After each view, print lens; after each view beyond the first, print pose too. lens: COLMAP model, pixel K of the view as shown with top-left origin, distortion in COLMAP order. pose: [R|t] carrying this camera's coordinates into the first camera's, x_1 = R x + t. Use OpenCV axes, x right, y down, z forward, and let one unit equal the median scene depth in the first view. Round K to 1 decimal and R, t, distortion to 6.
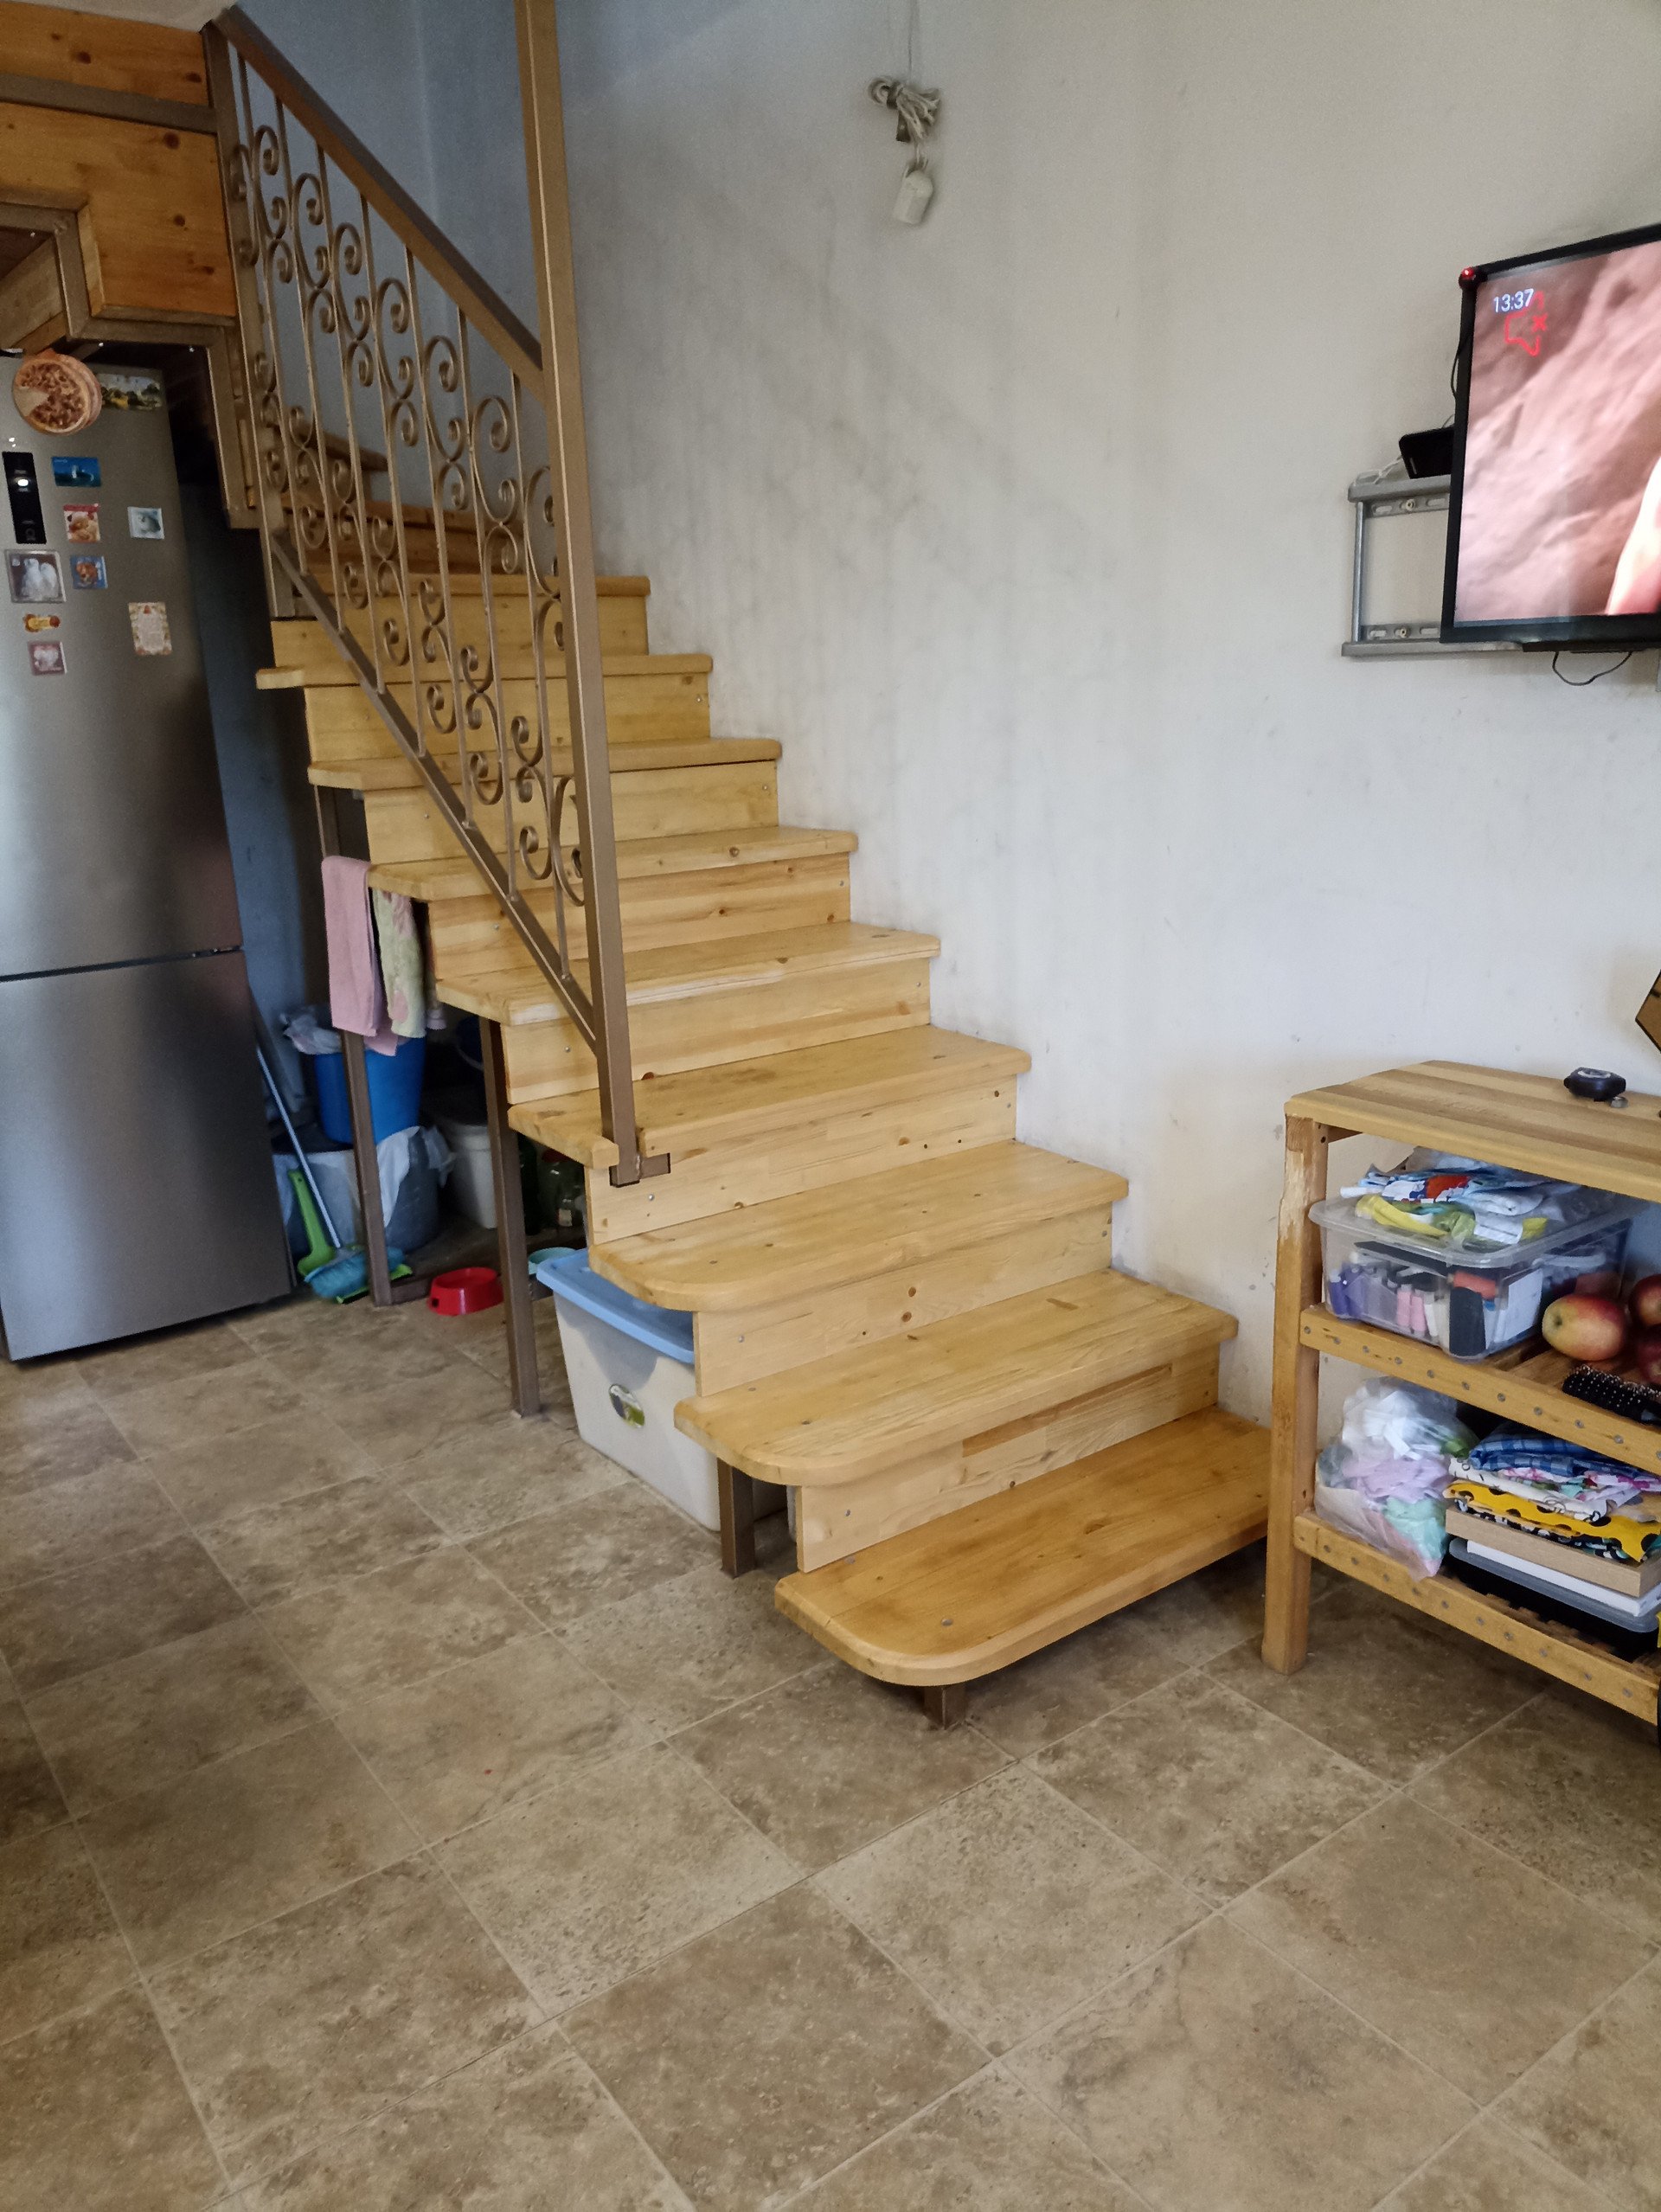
lens RADIAL K [[1638.6, 0, 820.5], [0, 1638.6, 1110.6], [0, 0, 1]] dist [0.033735, -0.032404]
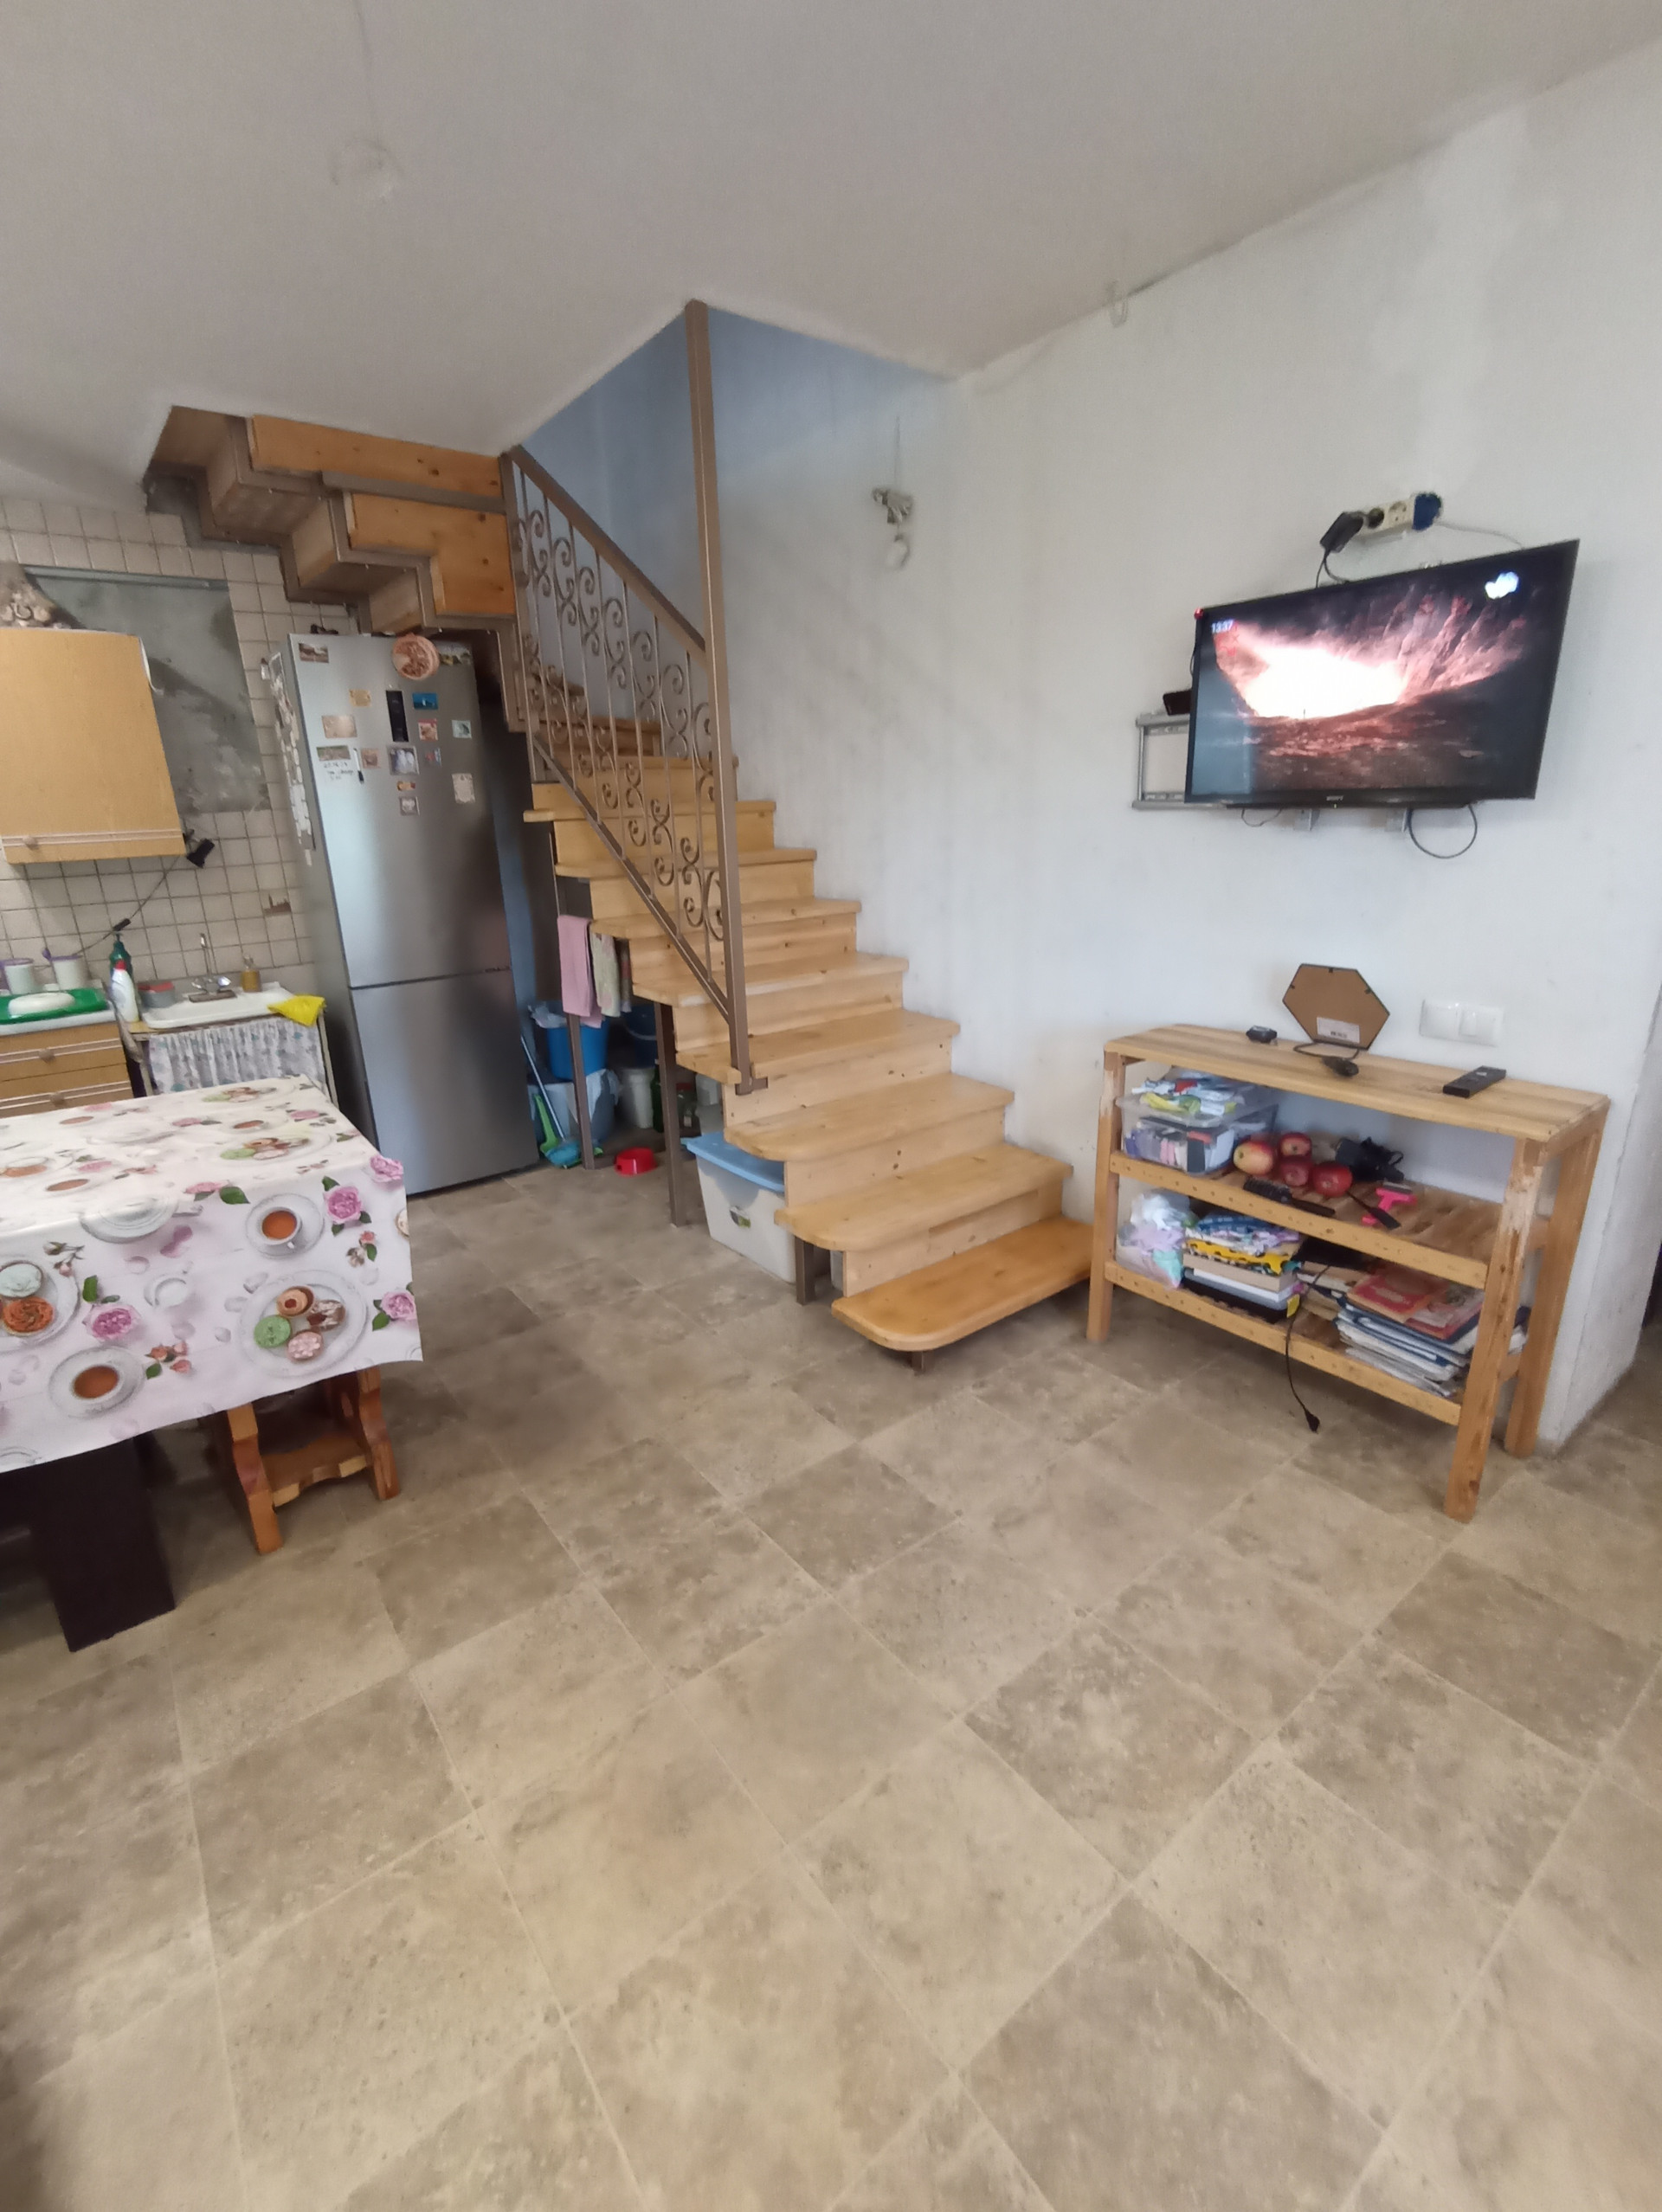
lens RADIAL K [[1001.8, 0, 824.4], [0, 1001.8, 1112.1], [0, 0, 1]] dist [-0.051145, 0.036718]
pose [[0.999715, -0.004125, 0.023534, -0.055745], [0.003193, 0.999214, 0.039518, 0.021844], [-0.023679, -0.039432, 0.998942, -0.122830]]
